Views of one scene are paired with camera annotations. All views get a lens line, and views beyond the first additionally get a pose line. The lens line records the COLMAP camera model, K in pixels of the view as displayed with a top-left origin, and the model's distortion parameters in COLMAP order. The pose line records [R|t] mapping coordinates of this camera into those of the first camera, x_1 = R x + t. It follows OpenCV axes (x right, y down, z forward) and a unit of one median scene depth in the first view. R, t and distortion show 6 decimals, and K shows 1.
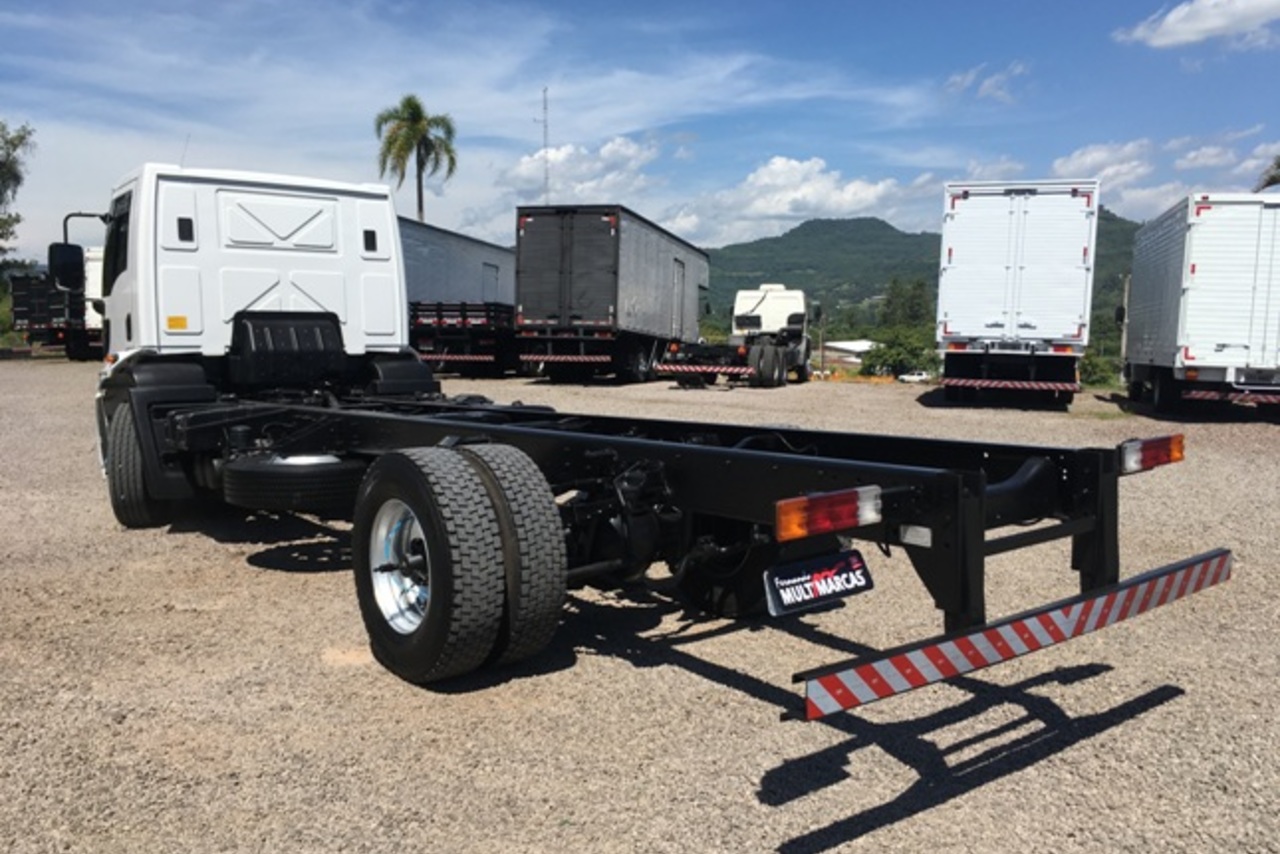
lens RADIAL K [[1086.3, 0, 639.2], [0, 1086.3, 430.8], [0, 0, 1]] dist [0.066824, -0.064912]
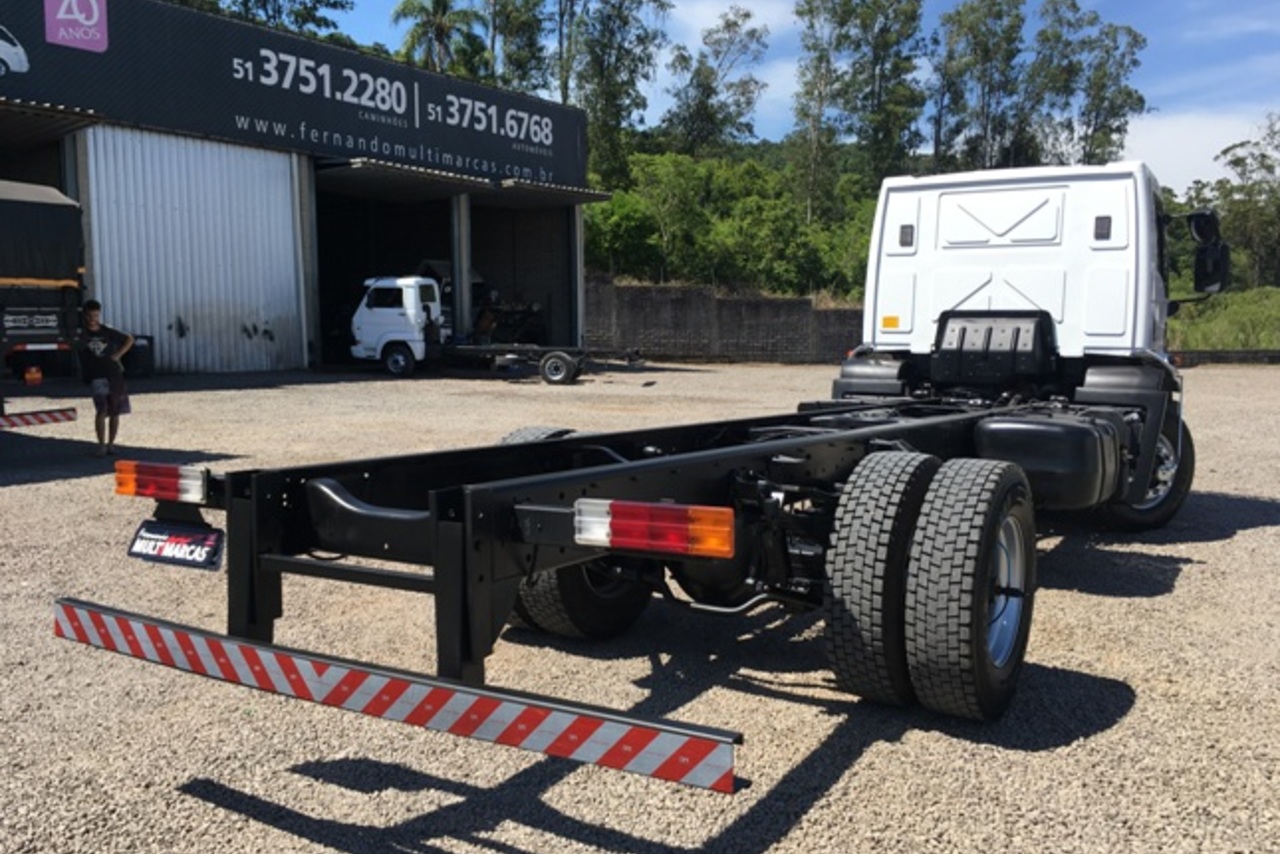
lens RADIAL K [[1086.3, 0, 639.0], [0, 1086.3, 424.4], [0, 0, 1]] dist [0.066824, -0.064912]
pose [[0.348849, 0.086249, -0.933202, 0.514340], [-0.096182, 0.993793, 0.055894, -0.034368], [0.932230, 0.070259, 0.354980, 0.392110]]
